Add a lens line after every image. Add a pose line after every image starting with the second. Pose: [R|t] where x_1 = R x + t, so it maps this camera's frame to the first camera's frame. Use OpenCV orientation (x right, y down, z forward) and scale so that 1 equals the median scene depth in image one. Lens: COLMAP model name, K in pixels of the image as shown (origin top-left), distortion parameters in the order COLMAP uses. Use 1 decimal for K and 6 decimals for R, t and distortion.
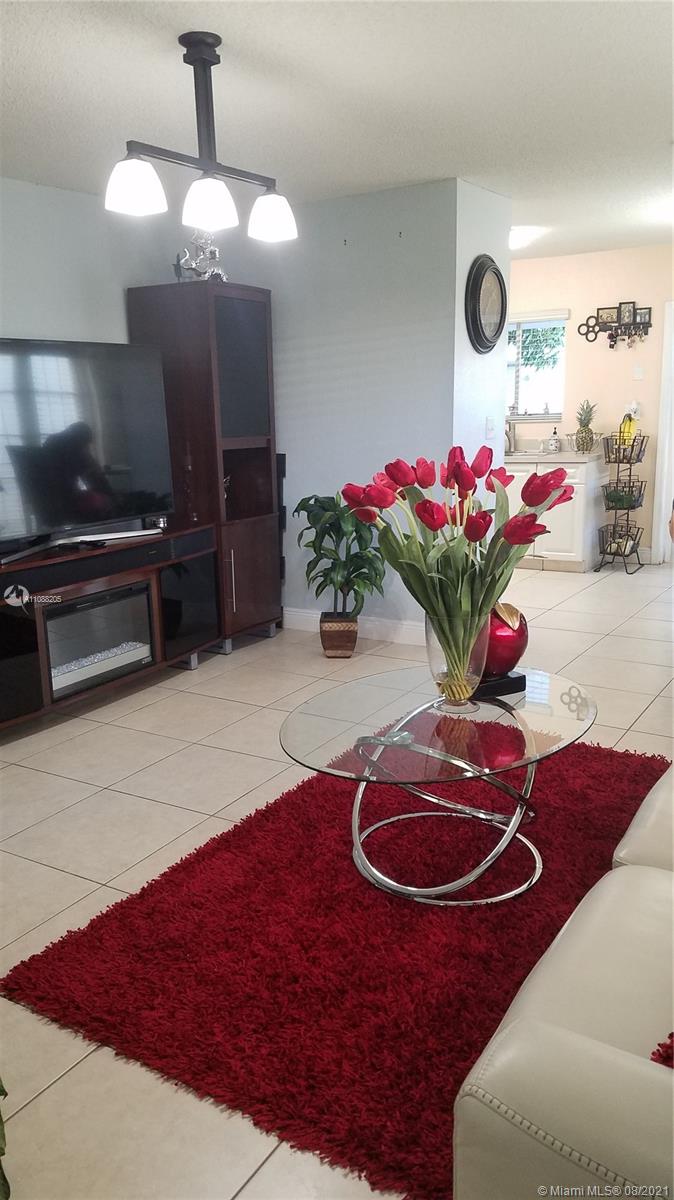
lens RADIAL K [[921.0, 0, 337.0], [0, 921.0, 600.0], [0, 0, 1]] dist [0.250421, -0.485967]
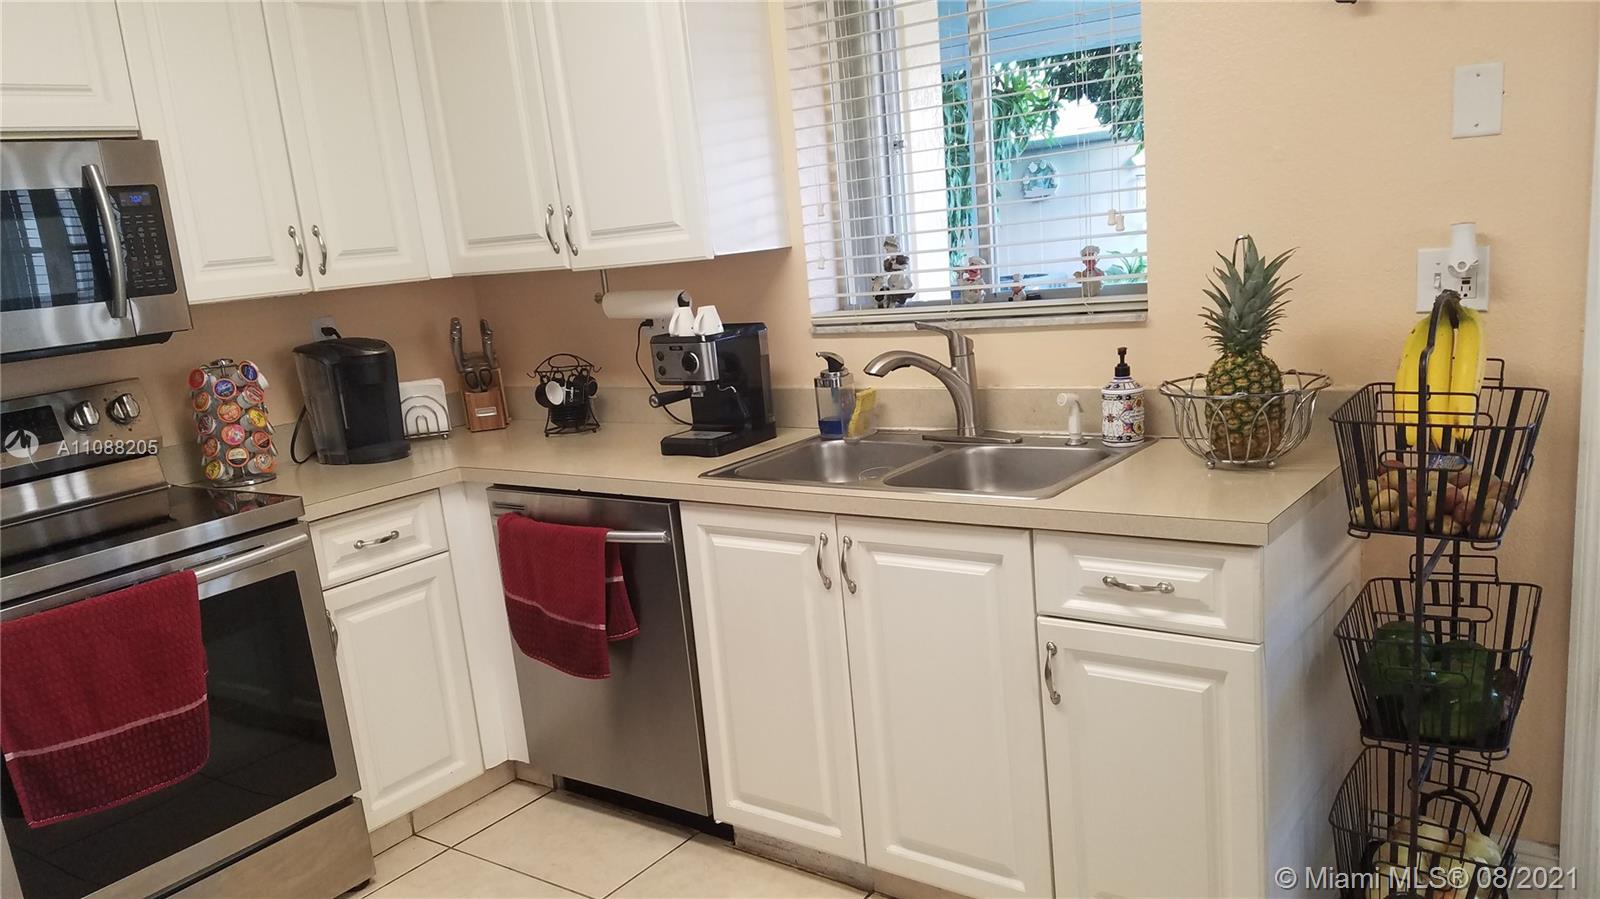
lens RADIAL K [[1227.9, 0, 803.0], [0, 1227.9, 507.9], [0, 0, 1]] dist [0.250421, -0.485967]
pose [[0.994705, -0.046678, -0.091560, 0.182761], [0.049554, 0.998339, 0.029393, -0.160982], [0.090036, -0.033774, 0.995366, 0.682747]]
